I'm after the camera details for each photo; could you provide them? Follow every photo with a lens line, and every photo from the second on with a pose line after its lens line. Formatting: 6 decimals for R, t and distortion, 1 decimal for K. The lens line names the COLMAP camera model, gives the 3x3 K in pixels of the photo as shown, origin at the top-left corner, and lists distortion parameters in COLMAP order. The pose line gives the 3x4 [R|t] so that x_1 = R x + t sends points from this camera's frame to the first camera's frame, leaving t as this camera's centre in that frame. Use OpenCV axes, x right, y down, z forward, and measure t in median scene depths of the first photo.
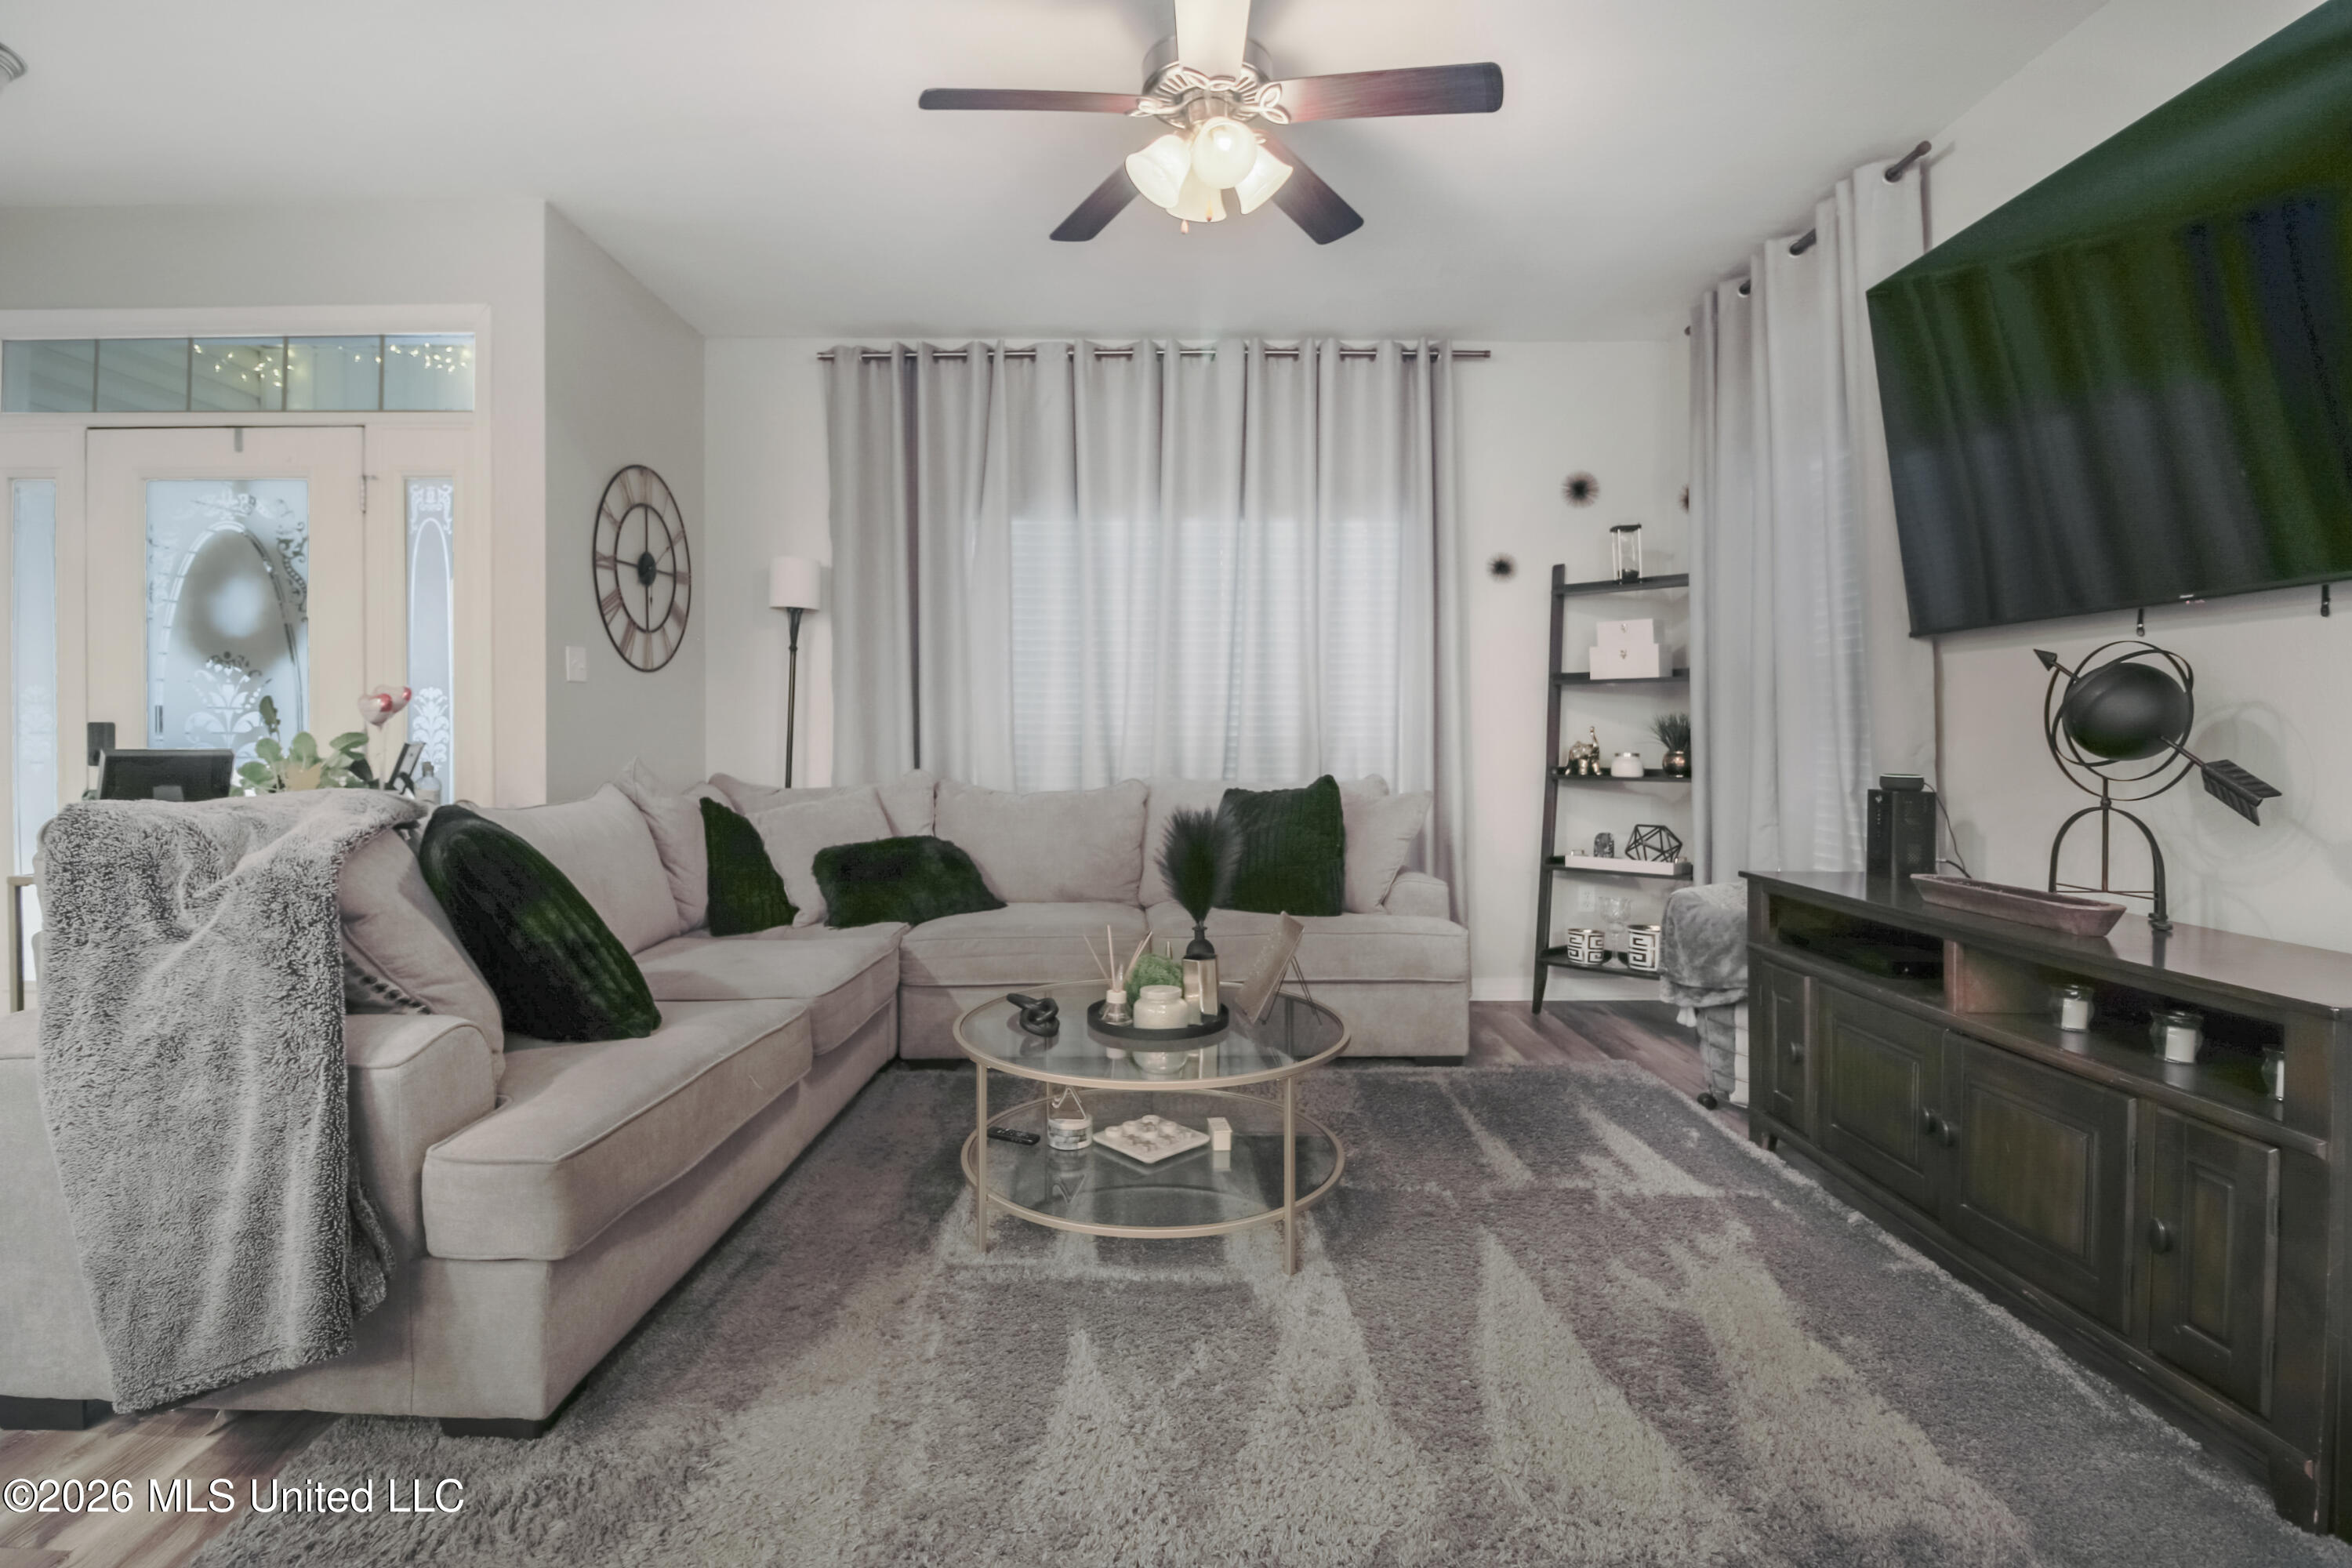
lens RADIAL K [[1106.9, 0, 1143.0], [0, 1106.9, 705.7], [0, 0, 1]] dist [-0.007178, -0.005902]
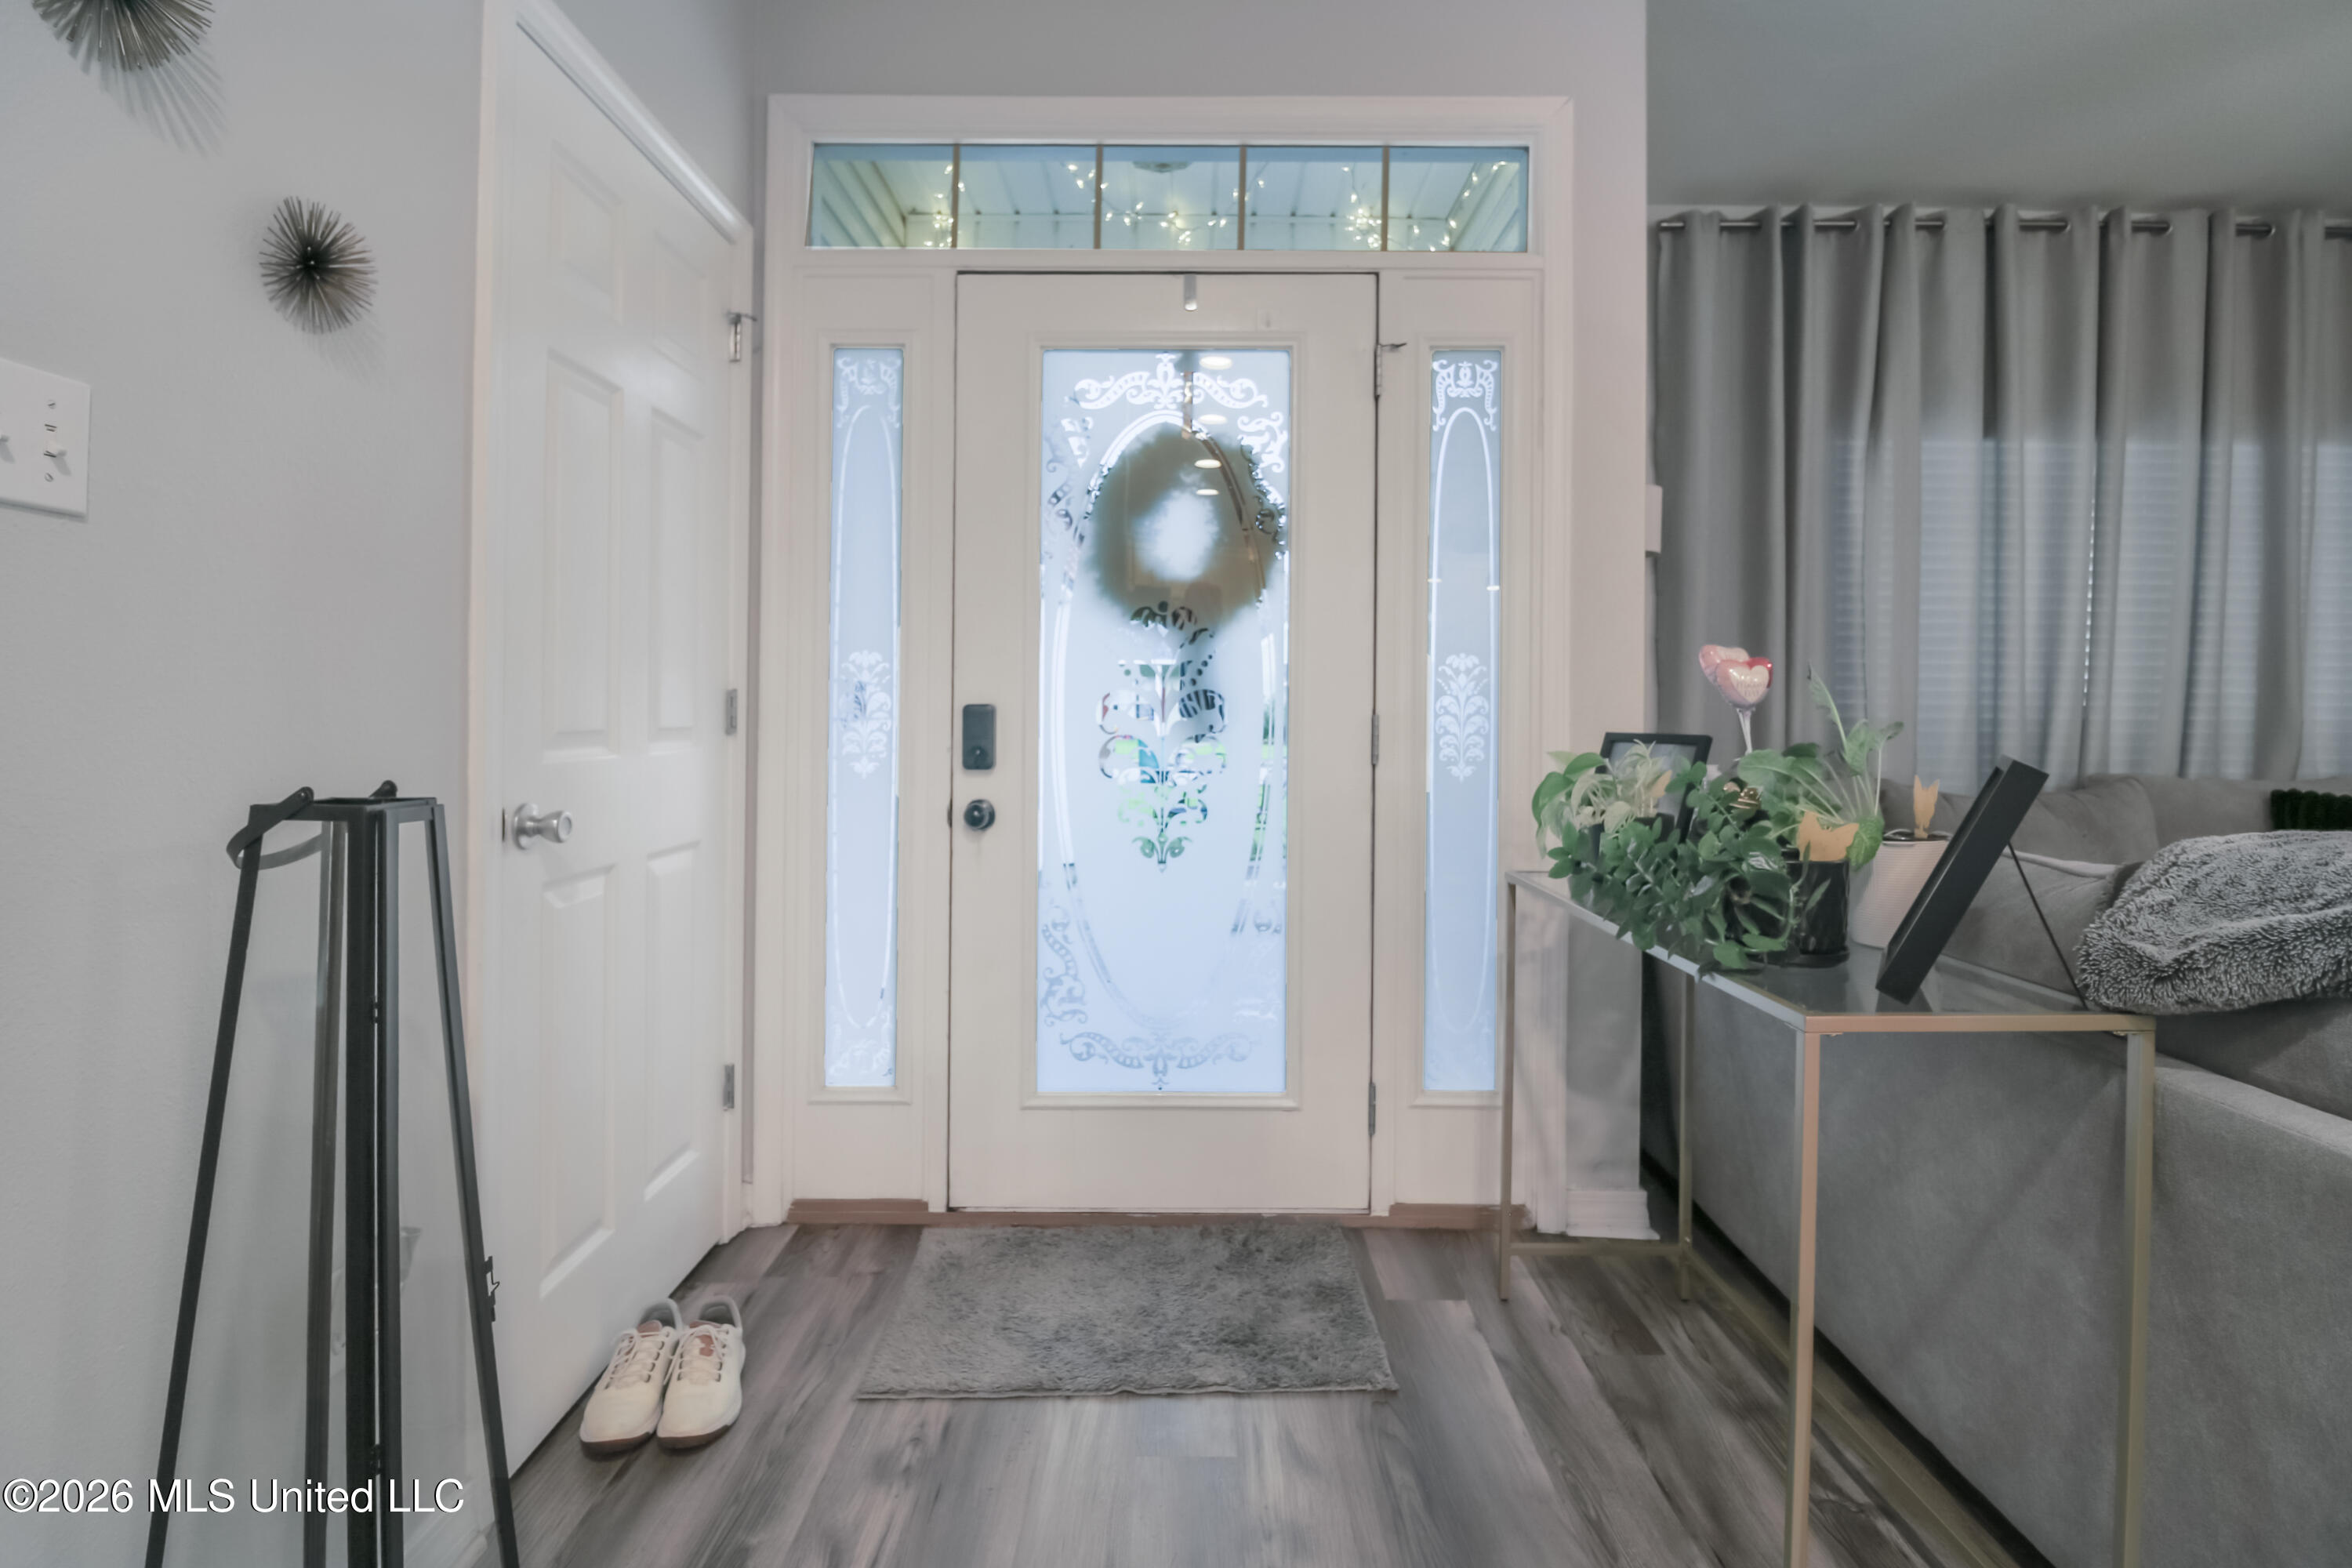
lens RADIAL K [[1106.9, 0, 1185.0], [0, 1106.9, 690.0], [0, 0, 1]] dist [-0.007178, -0.005902]
pose [[0.999992, -0.000722, 0.003814, -0.841170], [0.000704, 0.999989, 0.004636, 0.003086], [-0.003817, -0.004633, 0.999982, 0.313701]]
